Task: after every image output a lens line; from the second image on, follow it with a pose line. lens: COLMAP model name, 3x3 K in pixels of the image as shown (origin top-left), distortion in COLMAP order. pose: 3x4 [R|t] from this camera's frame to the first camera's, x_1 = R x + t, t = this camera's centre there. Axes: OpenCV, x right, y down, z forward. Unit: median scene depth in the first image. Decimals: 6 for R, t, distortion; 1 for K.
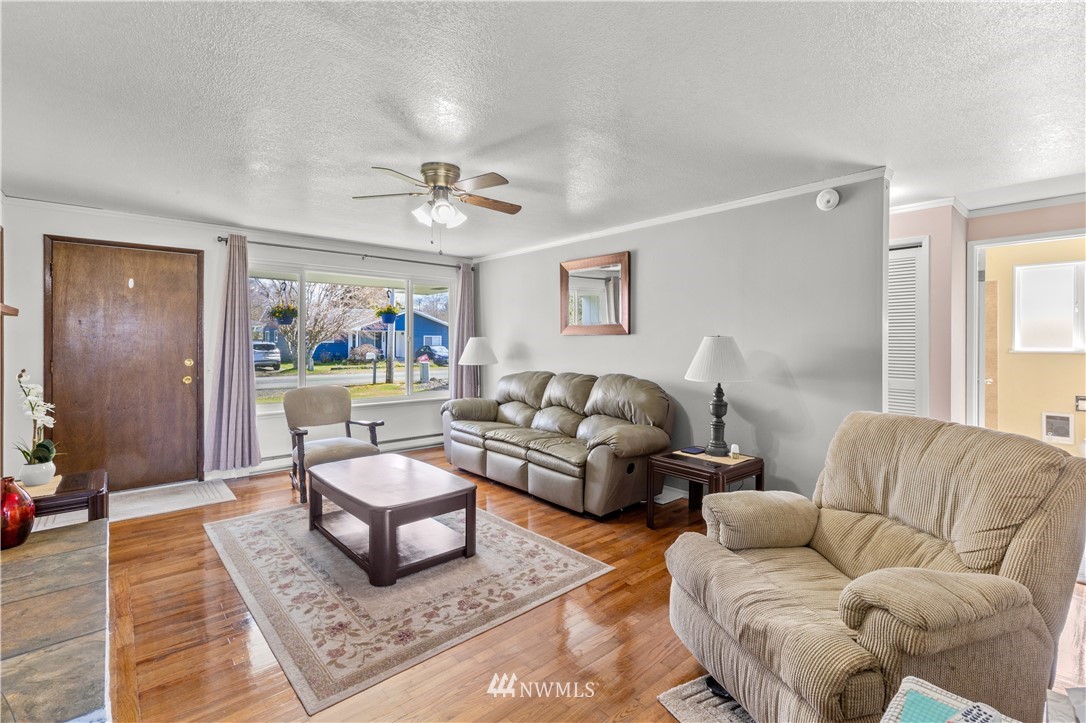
lens RADIAL K [[494.4, 0, 554.1], [0, 494.4, 343.8], [0, 0, 1]] dist [0.008312, -0.001929]
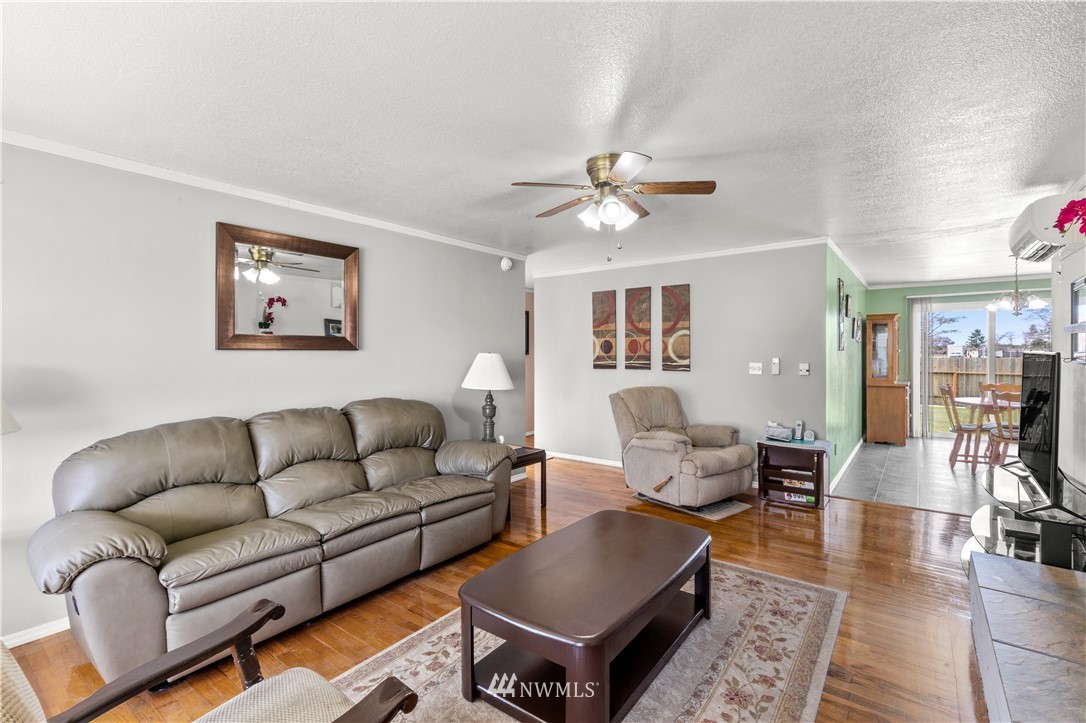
lens RADIAL K [[494.4, 0, 542.4], [0, 494.4, 359.8], [0, 0, 1]] dist [0.008312, -0.001929]
pose [[-0.186288, -0.018807, 0.982315, -1.244188], [0.008597, 0.999747, 0.020771, -0.032162], [-0.982458, 0.012315, -0.186079, 1.500774]]
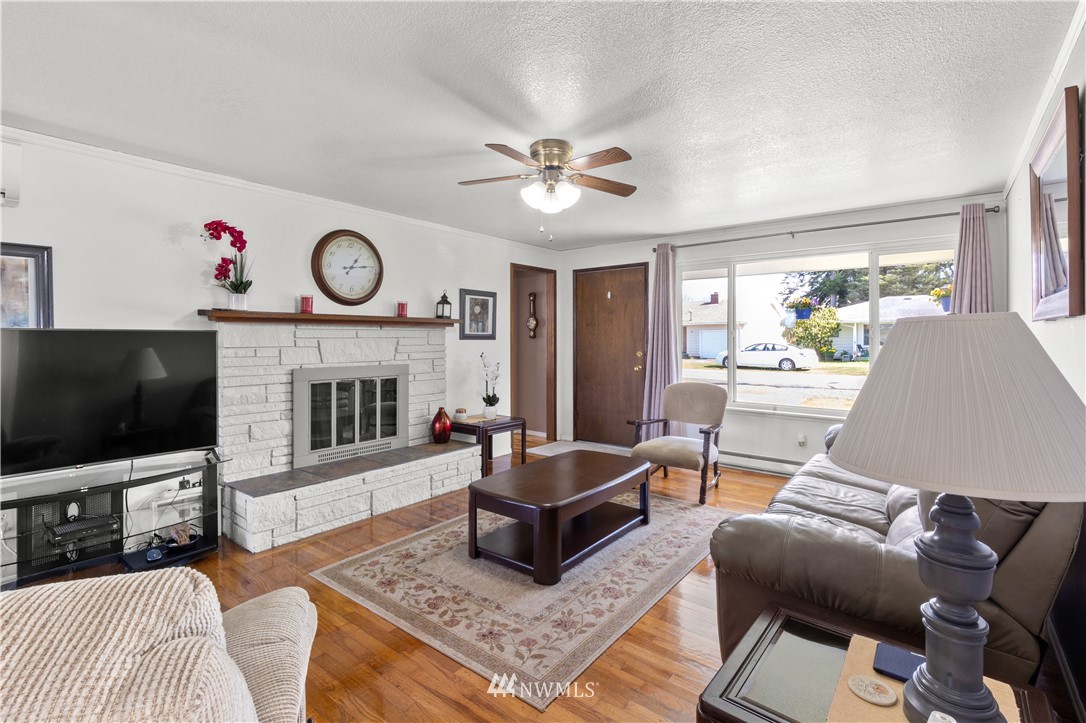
lens RADIAL K [[494.4, 0, 542.2], [0, 494.4, 338.6], [0, 0, 1]] dist [0.008312, -0.001929]
pose [[0.162075, 0.002785, -0.986774, 0.789252], [-0.003921, 0.999990, 0.002178, -0.005497], [0.986771, 0.003516, 0.162085, 0.980868]]
